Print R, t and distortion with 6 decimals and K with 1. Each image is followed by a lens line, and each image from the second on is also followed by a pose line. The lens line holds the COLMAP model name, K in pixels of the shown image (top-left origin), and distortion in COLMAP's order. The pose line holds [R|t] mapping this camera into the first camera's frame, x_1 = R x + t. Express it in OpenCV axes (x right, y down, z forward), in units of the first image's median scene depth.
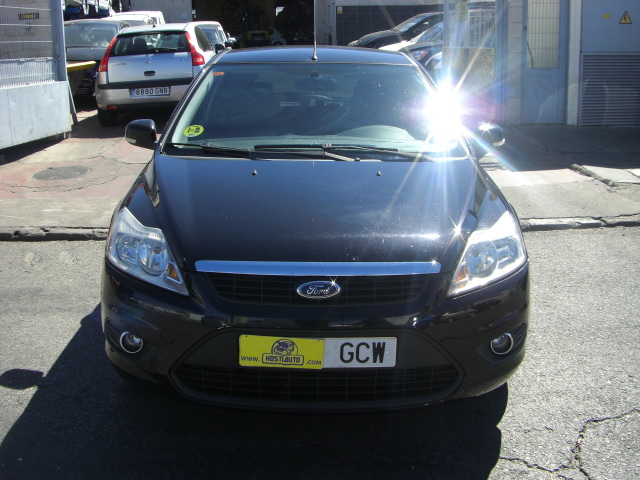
lens RADIAL K [[722.1, 0, 318.0], [0, 722.1, 206.8], [0, 0, 1]] dist [-0.199031, 0.188985]
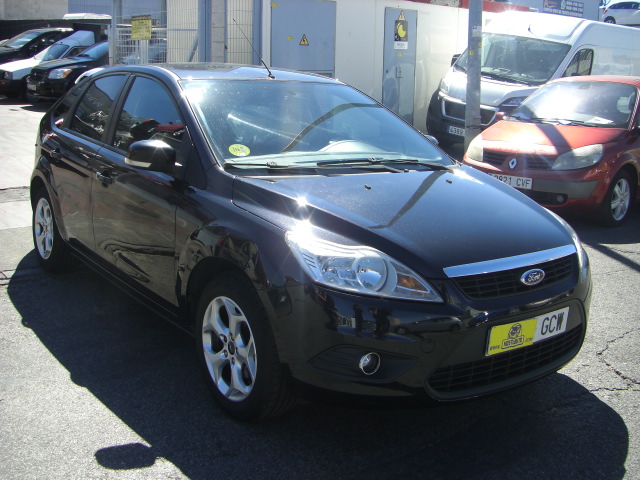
lens RADIAL K [[722.1, 0, 318.0], [0, 722.1, 206.8], [0, 0, 1]] dist [-0.199031, 0.188985]
pose [[0.806157, -0.080505, 0.586200, -0.943531], [0.094333, 0.995516, 0.006990, -0.040840], [-0.584134, 0.049663, 0.810136, 0.248076]]
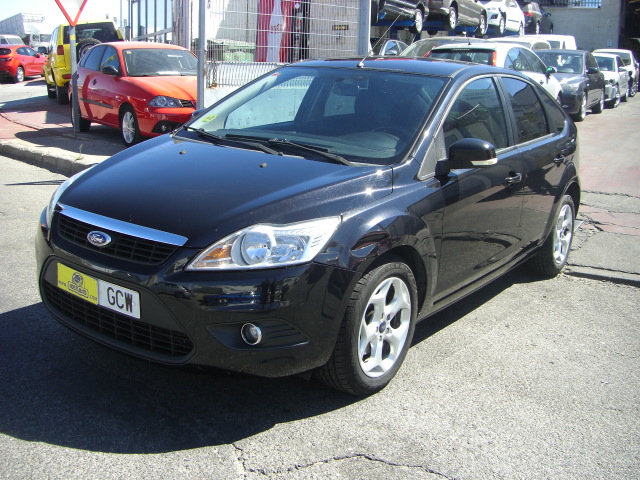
lens RADIAL K [[722.1, 0, 318.0], [0, 722.1, 206.8], [0, 0, 1]] dist [-0.199031, 0.188985]
pose [[0.804199, 0.152872, -0.574364, 0.969324], [-0.171671, 0.984914, 0.021778, -0.028144], [0.569028, 0.081088, 0.818310, 0.213709]]
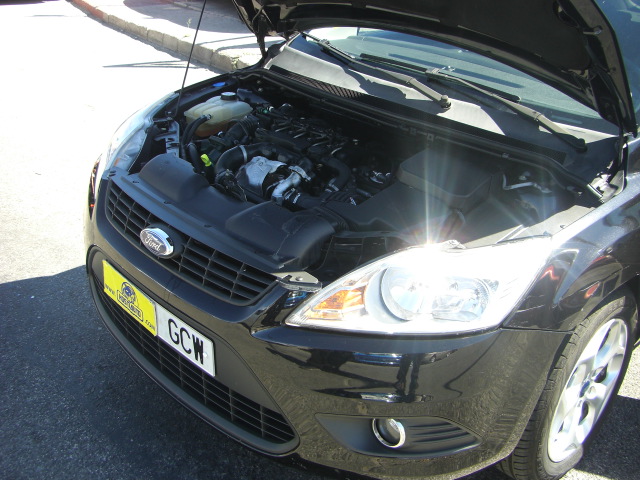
lens RADIAL K [[722.1, 0, 318.0], [0, 722.1, 206.8], [0, 0, 1]] dist [-0.199031, 0.188985]
pose [[0.687994, 0.315349, -0.653620, 0.607021], [-0.206155, 0.948476, 0.240610, -0.142157], [0.695819, -0.030791, 0.717557, 0.554179]]
